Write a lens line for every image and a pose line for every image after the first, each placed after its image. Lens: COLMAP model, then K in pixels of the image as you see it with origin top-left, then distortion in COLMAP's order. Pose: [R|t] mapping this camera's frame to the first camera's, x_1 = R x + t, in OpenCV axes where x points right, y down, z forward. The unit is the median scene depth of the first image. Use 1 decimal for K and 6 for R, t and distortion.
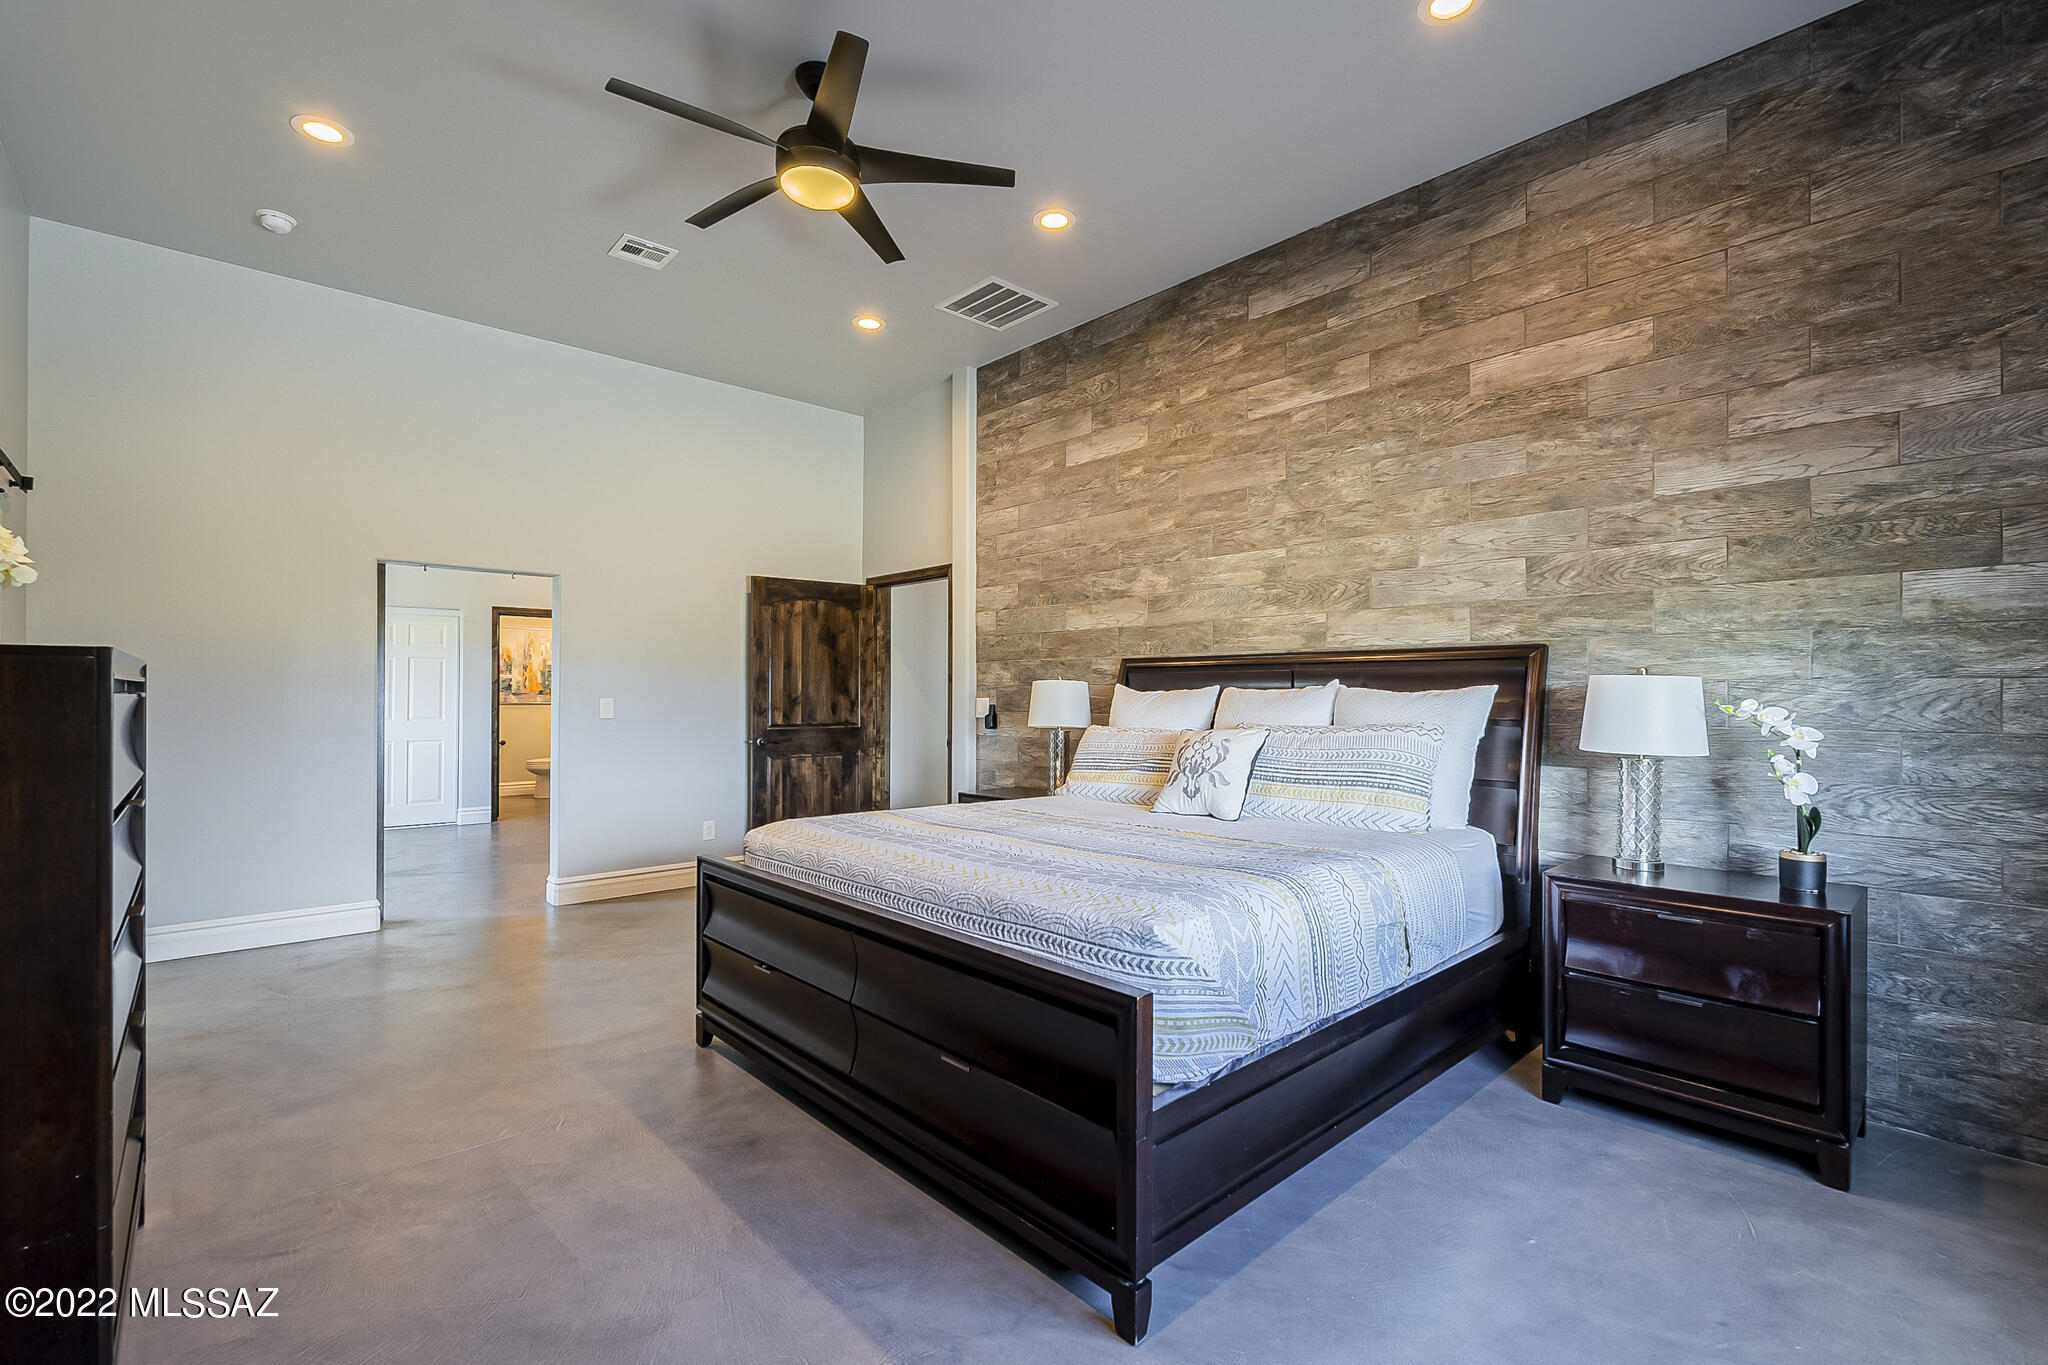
lens RADIAL K [[915.5, 0, 1037.1], [0, 915.5, 686.4], [0, 0, 1]] dist [-0.005029, 0.000180]
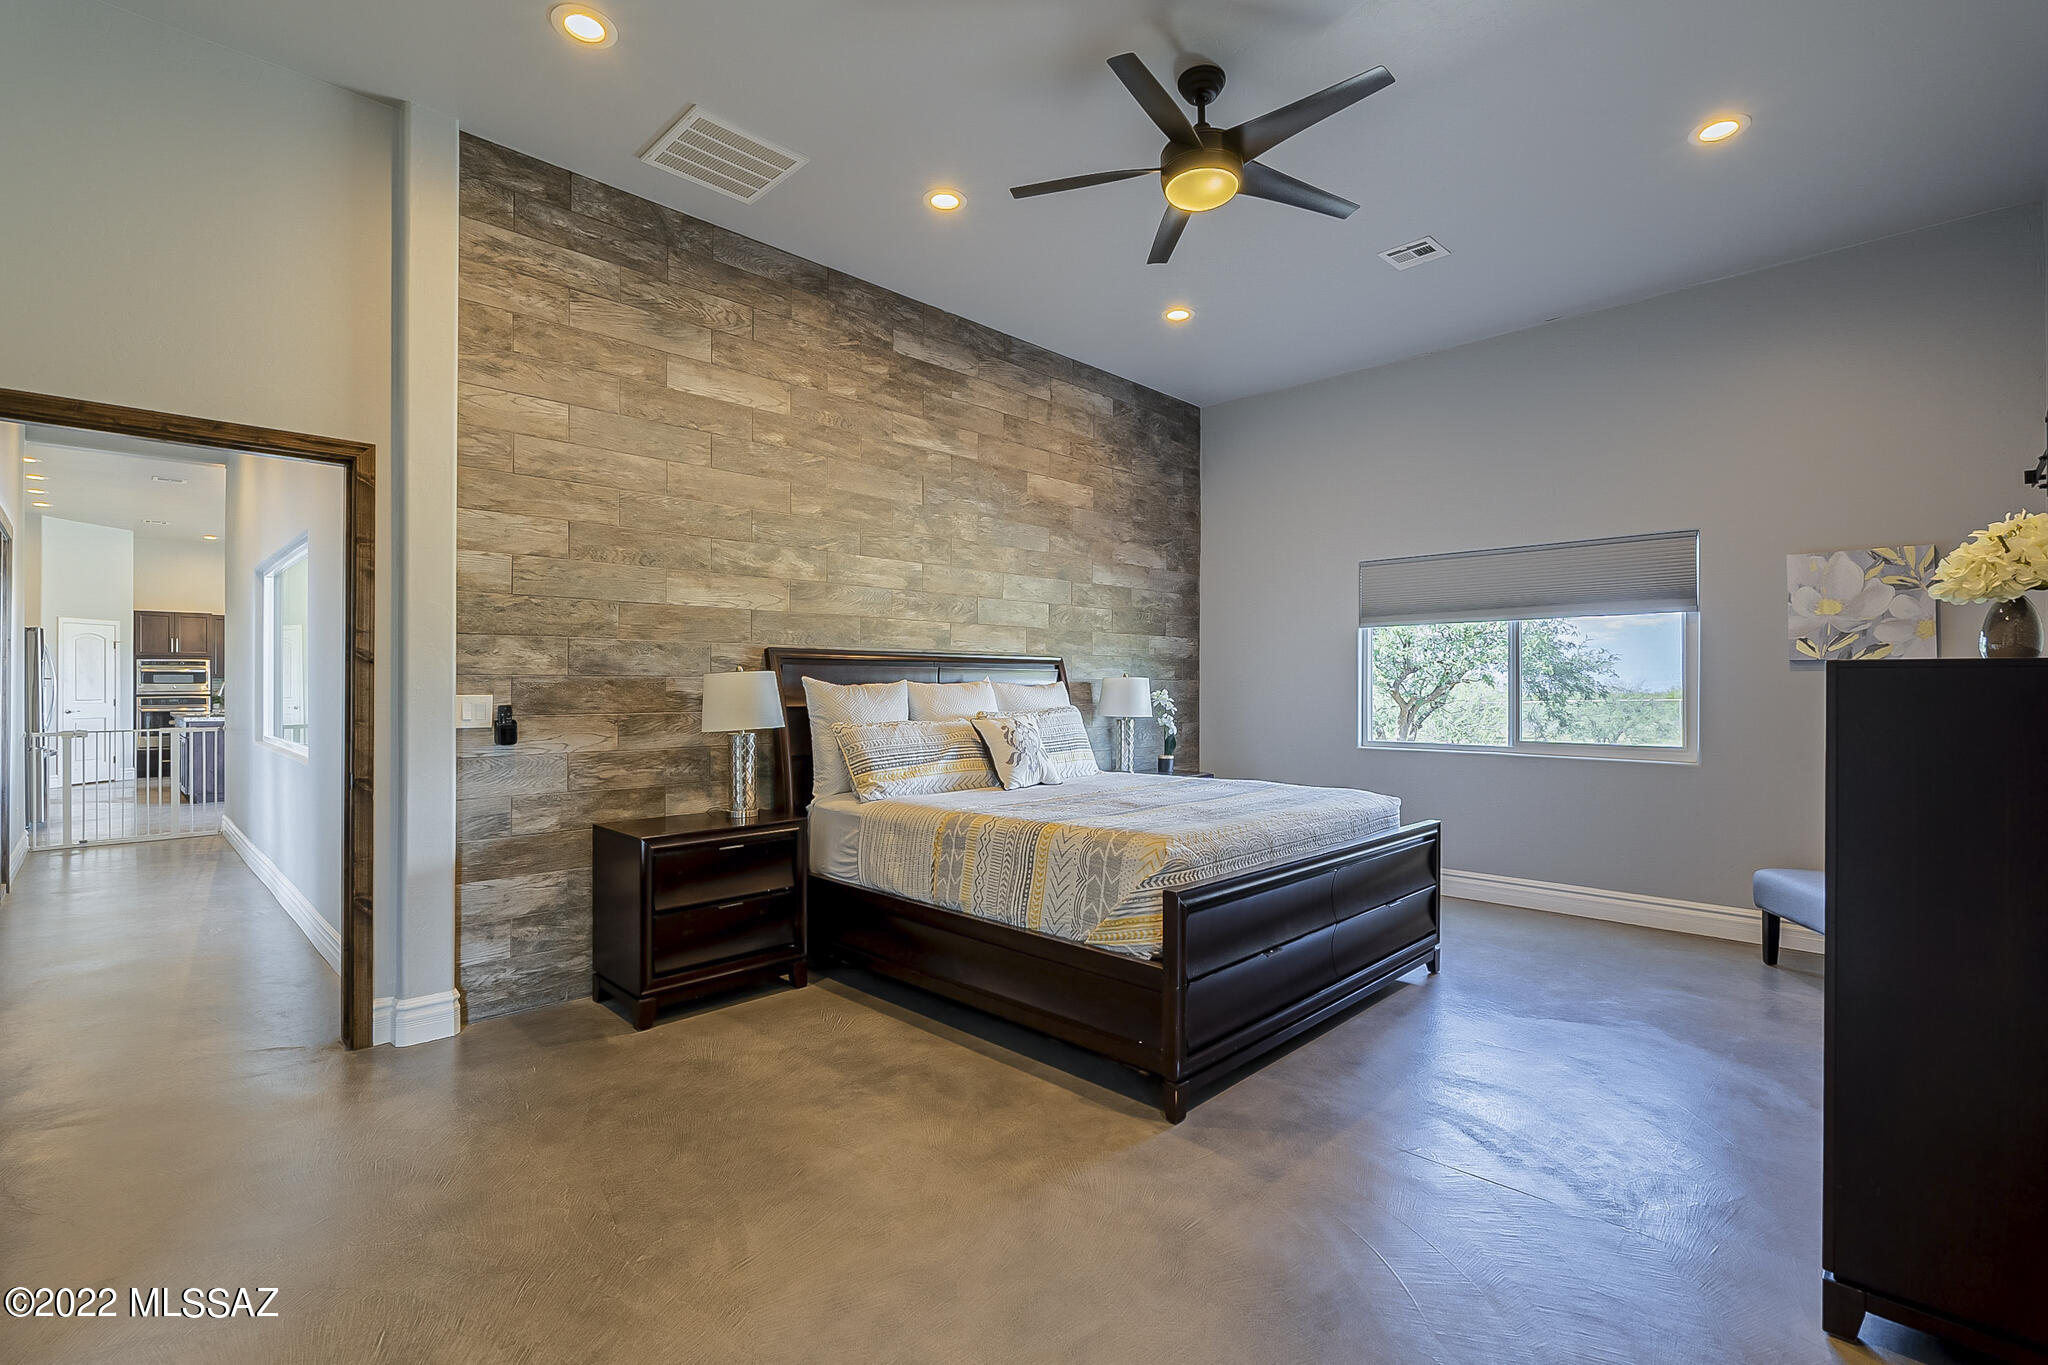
lens RADIAL K [[915.5, 0, 1018.1], [0, 915.5, 686.8], [0, 0, 1]] dist [-0.005029, 0.000180]
pose [[-0.038807, -0.002737, 0.999243, -0.851728], [-0.008375, 0.999962, 0.002413, 0.003838], [-0.999212, -0.008275, -0.038828, 0.854365]]
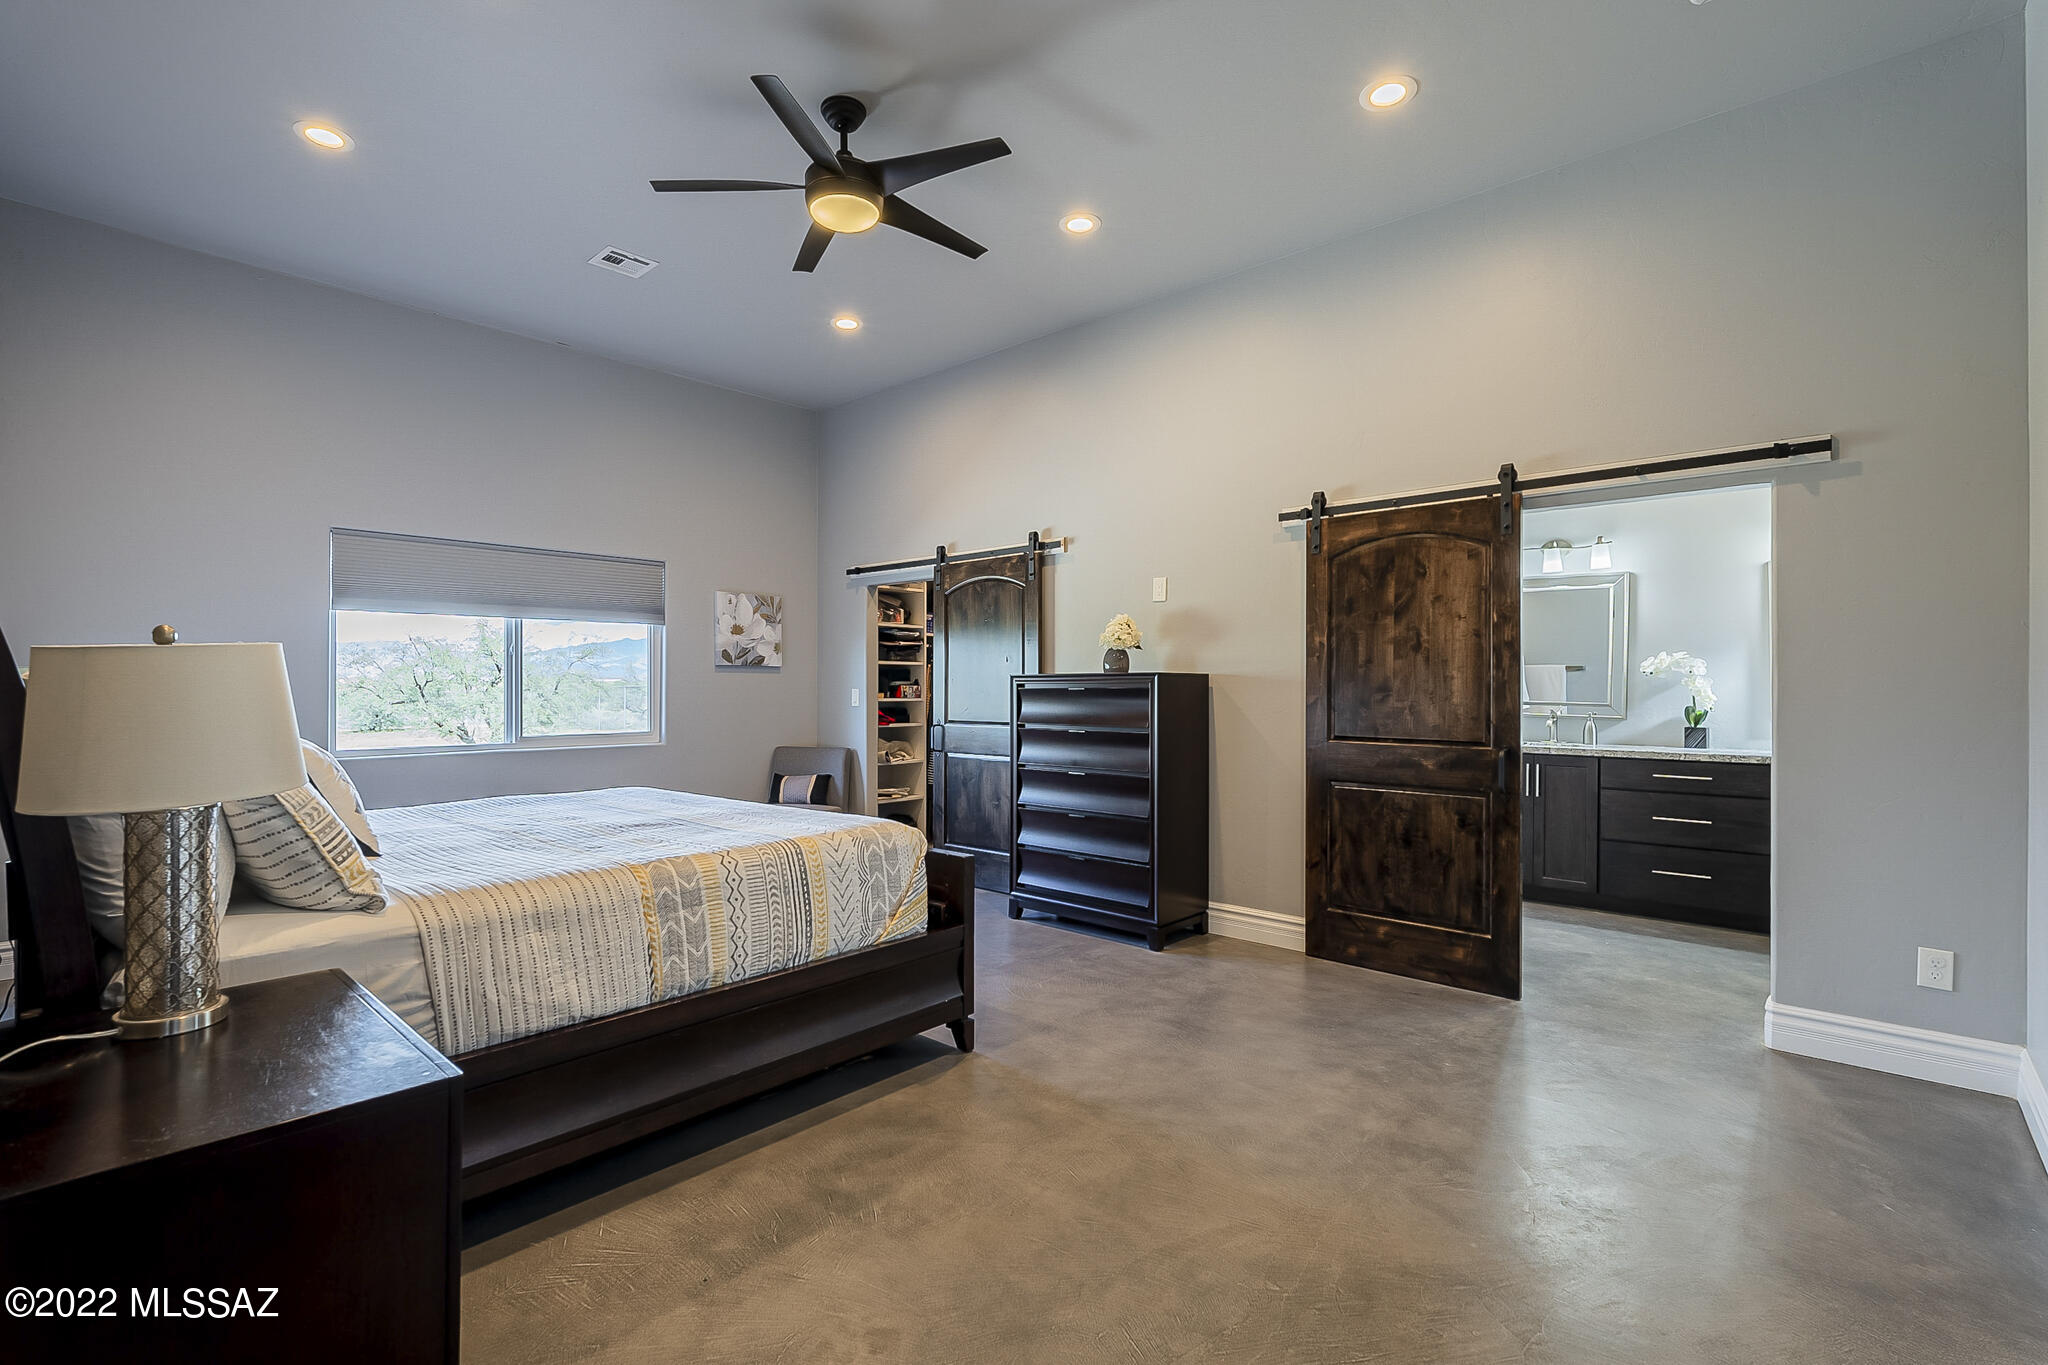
lens RADIAL K [[915.5, 0, 1023.1], [0, 915.5, 686.0], [0, 0, 1]] dist [-0.005029, 0.000180]
pose [[-0.996703, -0.001891, -0.081120, -0.250533], [-0.001352, 0.999977, -0.006698, 0.011575], [0.081131, -0.006567, -0.996682, 1.429454]]
